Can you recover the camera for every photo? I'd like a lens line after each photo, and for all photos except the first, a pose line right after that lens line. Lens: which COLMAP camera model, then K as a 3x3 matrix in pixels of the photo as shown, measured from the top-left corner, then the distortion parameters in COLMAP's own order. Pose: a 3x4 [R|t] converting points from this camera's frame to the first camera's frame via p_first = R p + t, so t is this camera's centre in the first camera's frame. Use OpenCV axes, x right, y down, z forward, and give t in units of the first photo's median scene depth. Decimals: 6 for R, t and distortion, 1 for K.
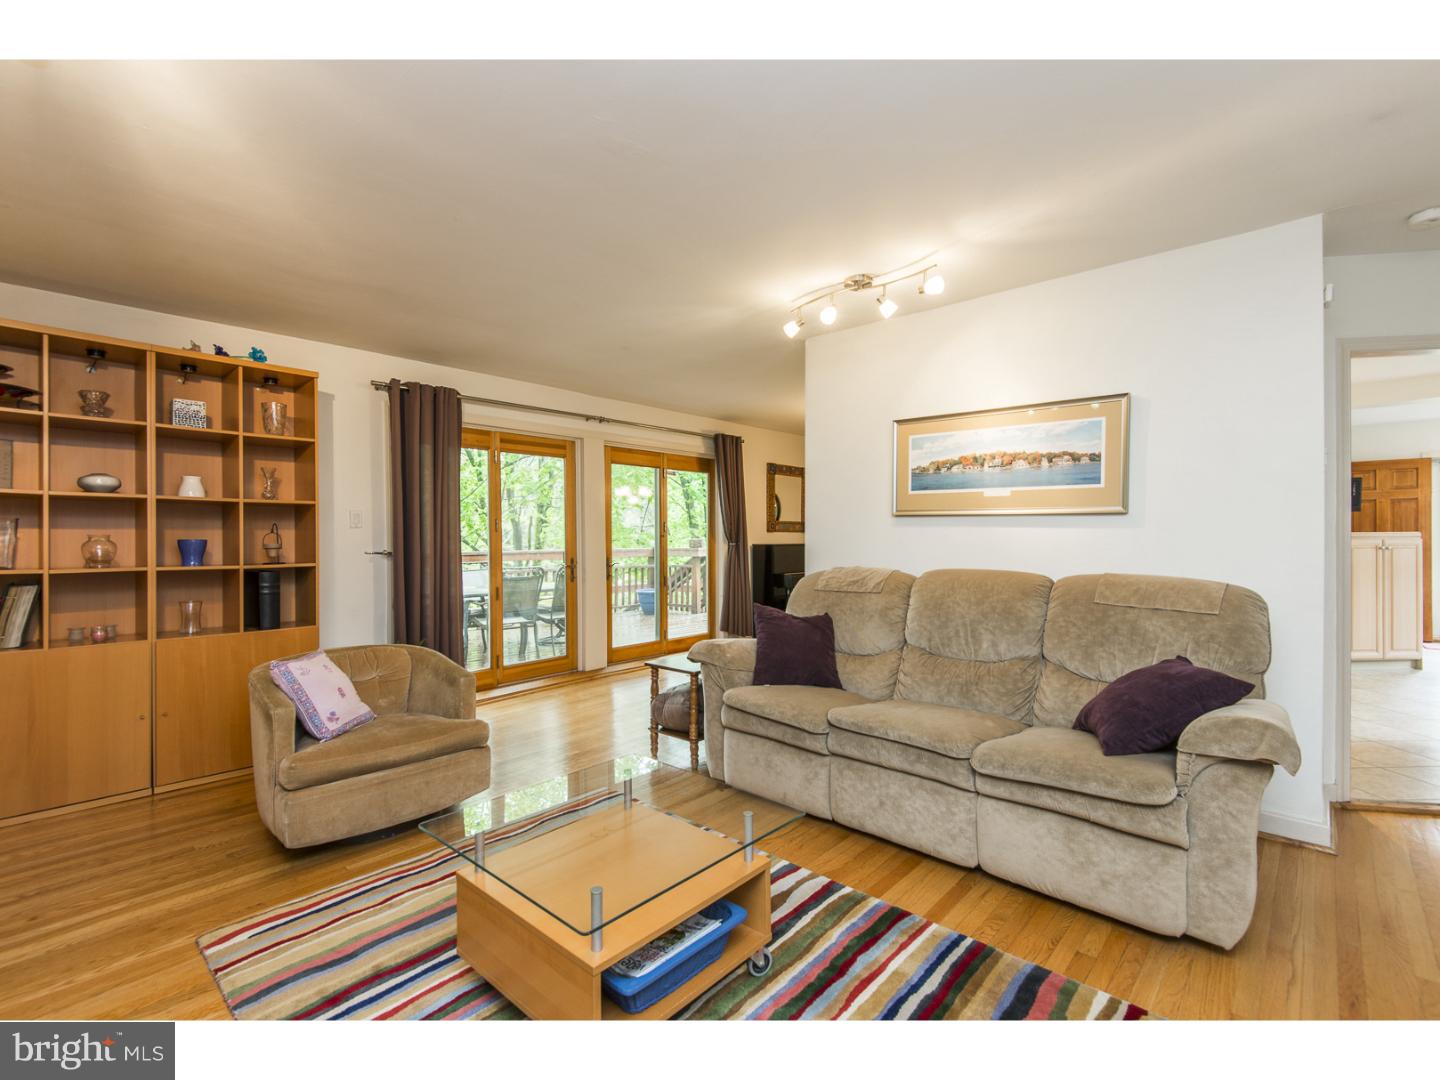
lens RADIAL K [[653.9, 0, 717.4], [0, 653.9, 538.4], [0, 0, 1]] dist [0.017921, -0.010276]
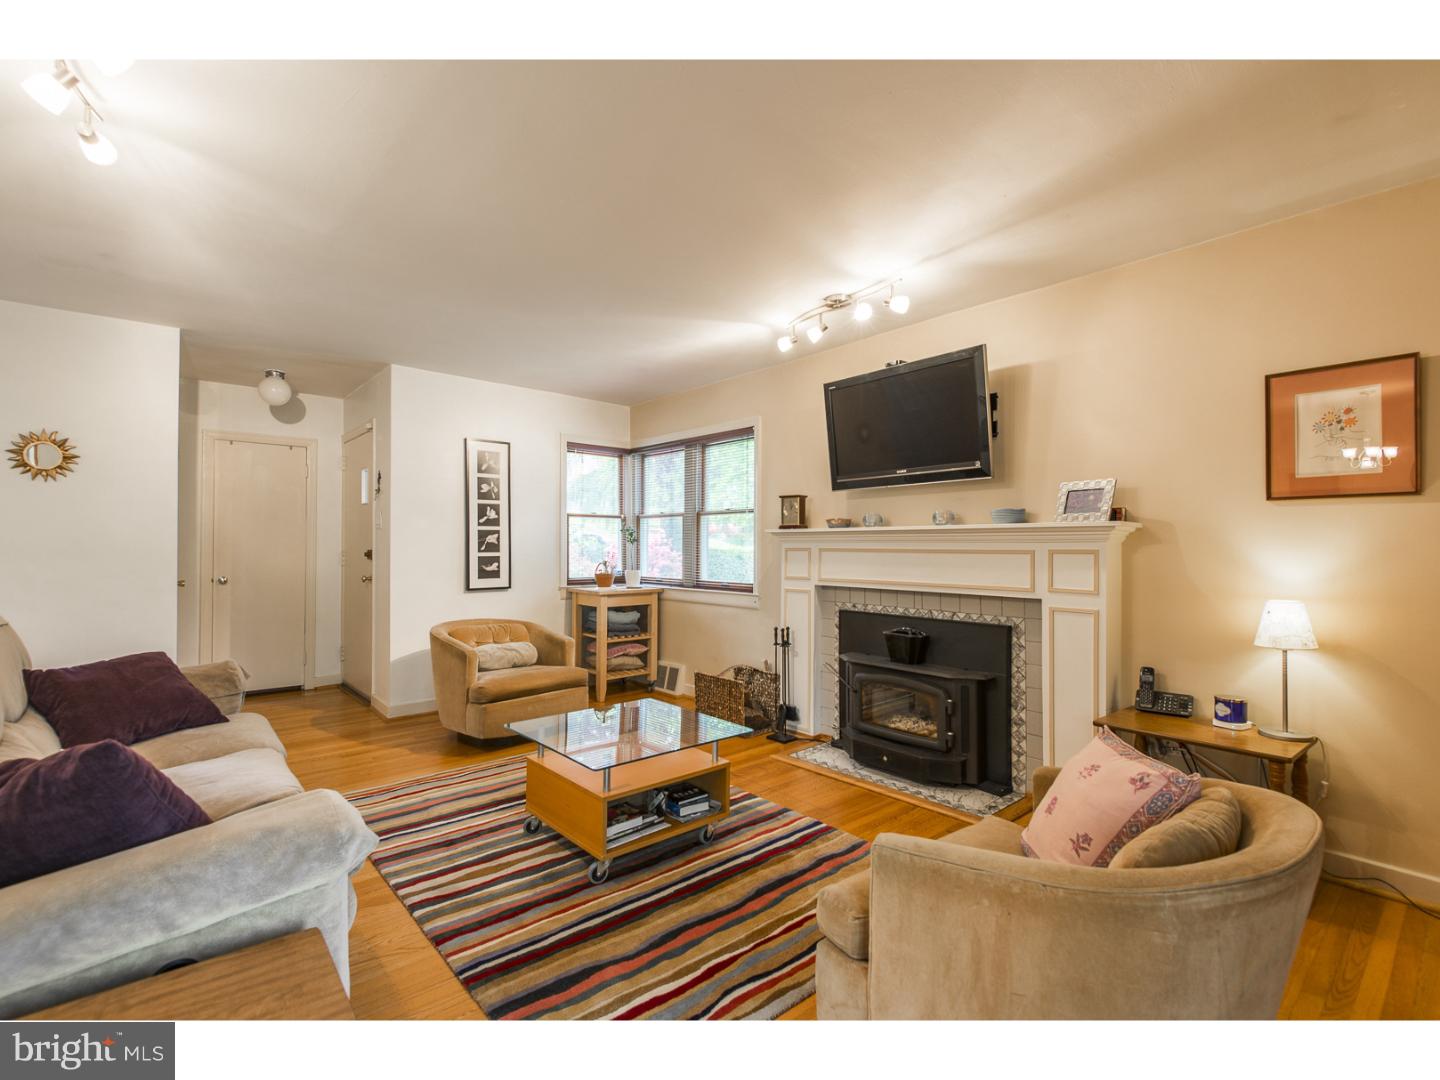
lens RADIAL K [[653.9, 0, 718.0], [0, 653.9, 542.3], [0, 0, 1]] dist [0.017921, -0.010276]
pose [[-0.992124, 0.006226, 0.125101, -0.285669], [0.005092, 0.999943, -0.009382, 0.007005], [-0.125153, -0.008671, -0.992100, 1.284385]]
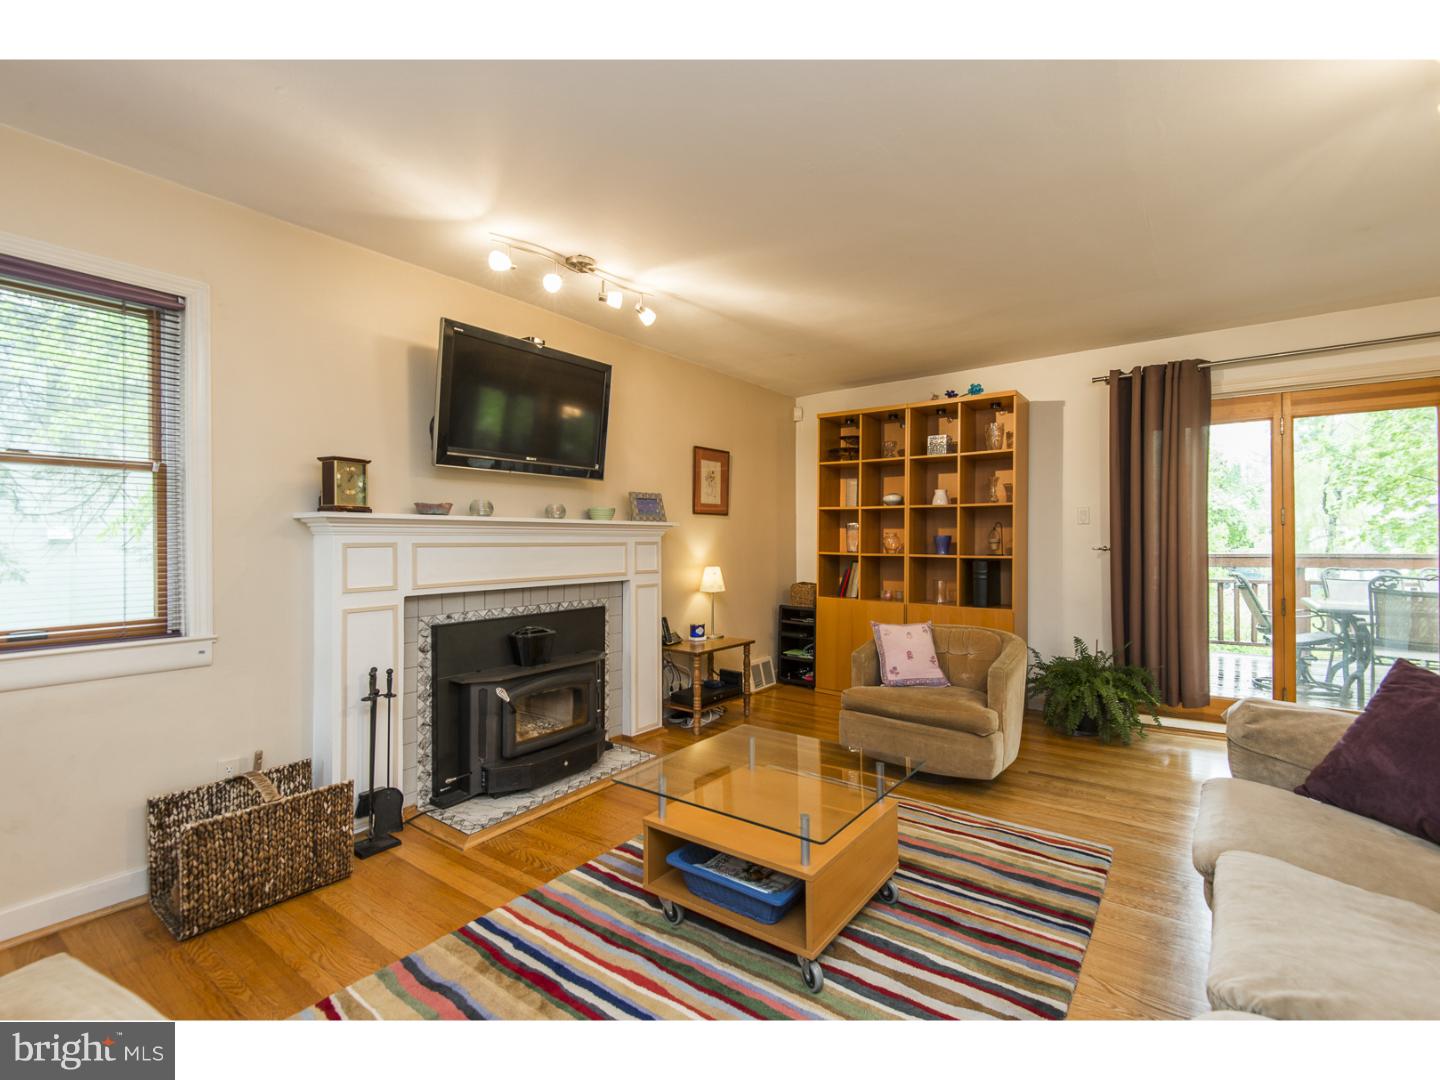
lens RADIAL K [[653.9, 0, 717.2], [0, 653.9, 541.3], [0, 0, 1]] dist [0.017921, -0.010276]
pose [[0.091339, 0.010745, -0.995762, 0.531856], [0.002473, 0.999936, 0.011017, -0.002457], [0.995817, -0.003469, 0.091307, 0.407921]]
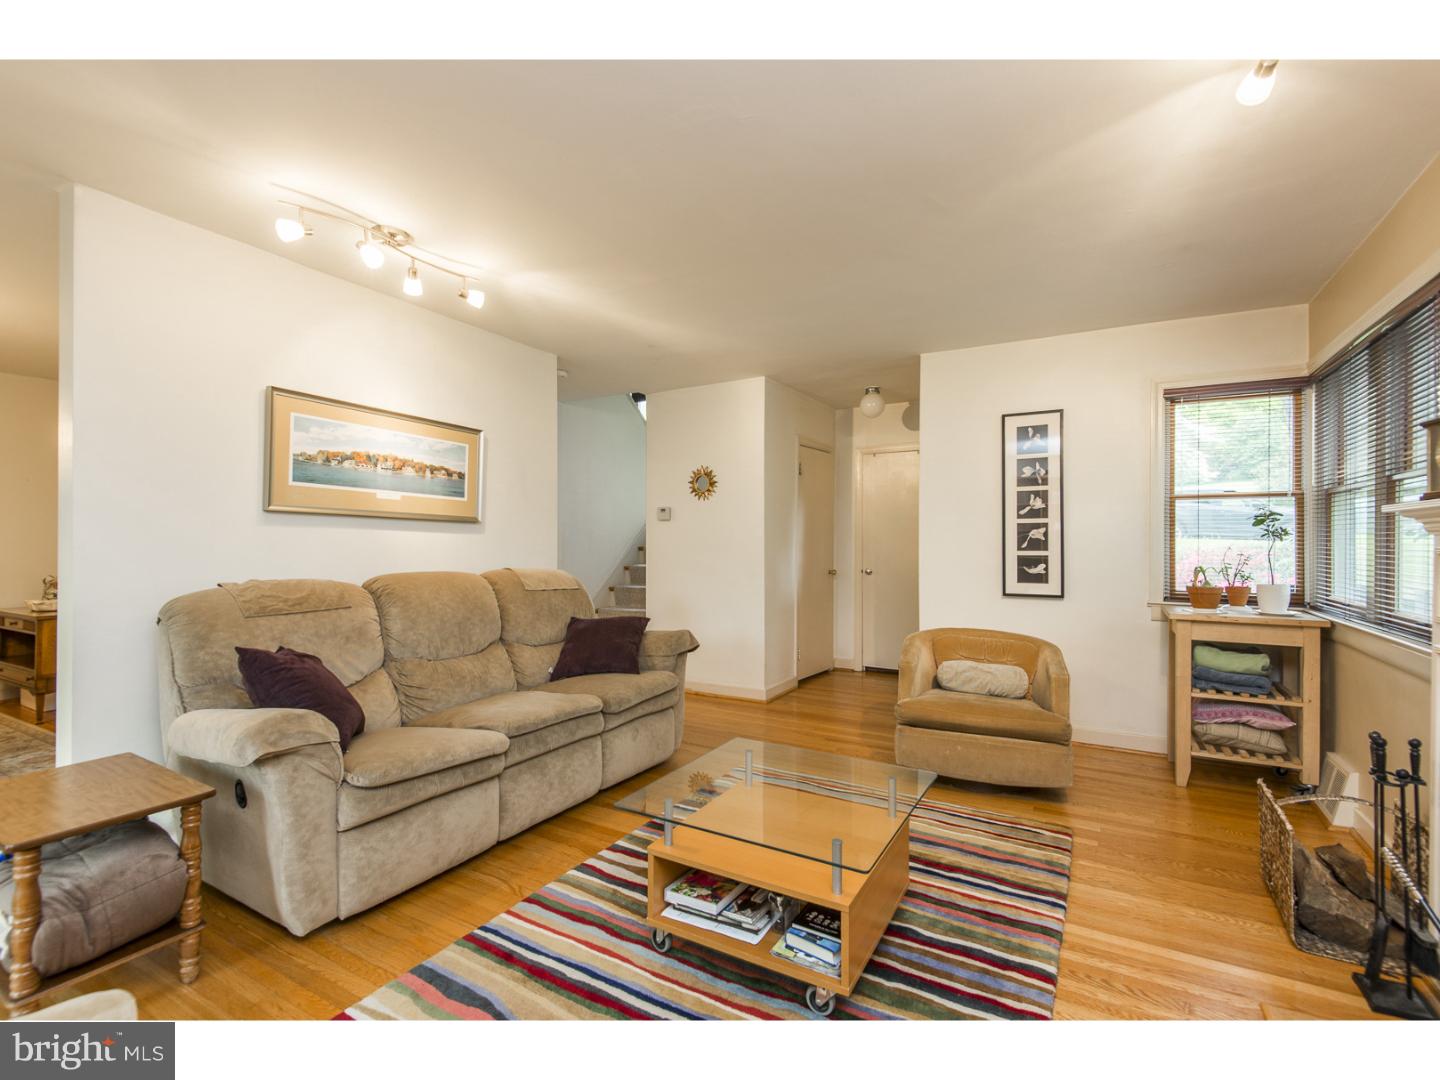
lens RADIAL K [[653.9, 0, 716.1], [0, 653.9, 538.9], [0, 0, 1]] dist [0.017921, -0.010276]
pose [[-0.210118, 0.011148, 0.977613, -0.634143], [-0.002135, 0.999927, -0.011861, 0.006882], [-0.977674, -0.004579, -0.210079, 0.702069]]
